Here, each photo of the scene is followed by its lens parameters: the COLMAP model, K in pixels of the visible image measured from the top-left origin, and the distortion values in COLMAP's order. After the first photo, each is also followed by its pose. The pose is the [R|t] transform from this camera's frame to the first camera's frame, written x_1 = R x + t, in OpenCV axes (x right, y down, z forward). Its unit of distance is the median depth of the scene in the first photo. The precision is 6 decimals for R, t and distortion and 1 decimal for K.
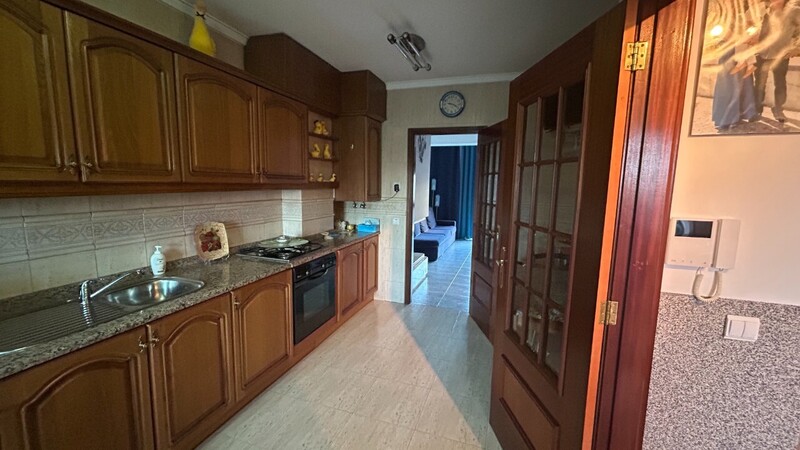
lens RADIAL K [[320.6, 0, 400.0], [0, 320.6, 225.0], [0, 0, 1]] dist [-0.001594, 0.000487]
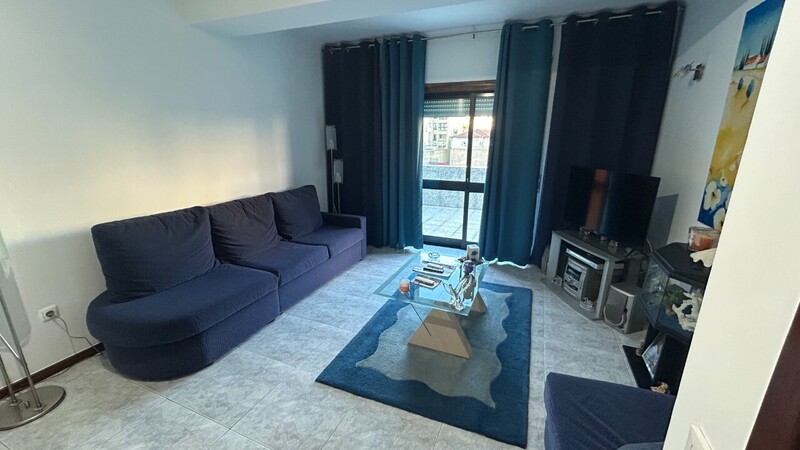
lens RADIAL K [[320.6, 0, 400.0], [0, 320.6, 225.0], [0, 0, 1]] dist [-0.001594, 0.000487]
pose [[0.997255, 0.009667, -0.073415, 0.255545], [-0.000887, 0.992930, 0.118697, -0.054659], [0.074043, -0.118306, 0.990213, 0.533824]]
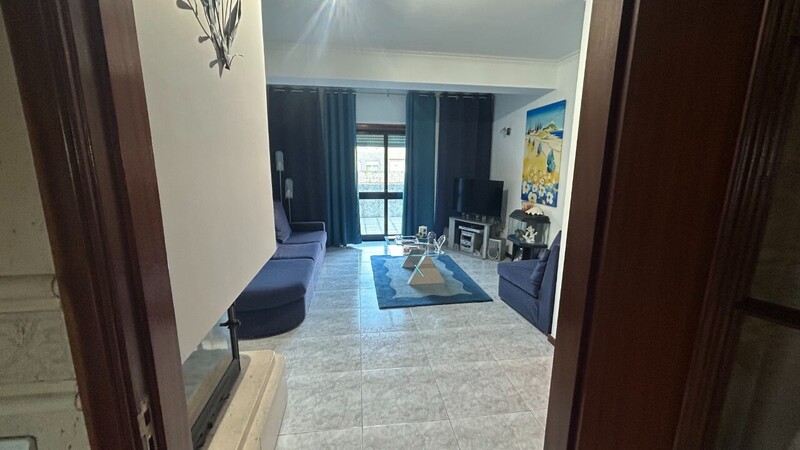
lens RADIAL K [[320.6, 0, 400.0], [0, 320.6, 225.0], [0, 0, 1]] dist [-0.001594, 0.000487]
pose [[0.896454, -0.094817, 0.432874, 0.039766], [0.070496, 0.994915, 0.071933, -0.038786], [-0.437494, -0.033969, 0.898580, 0.394159]]
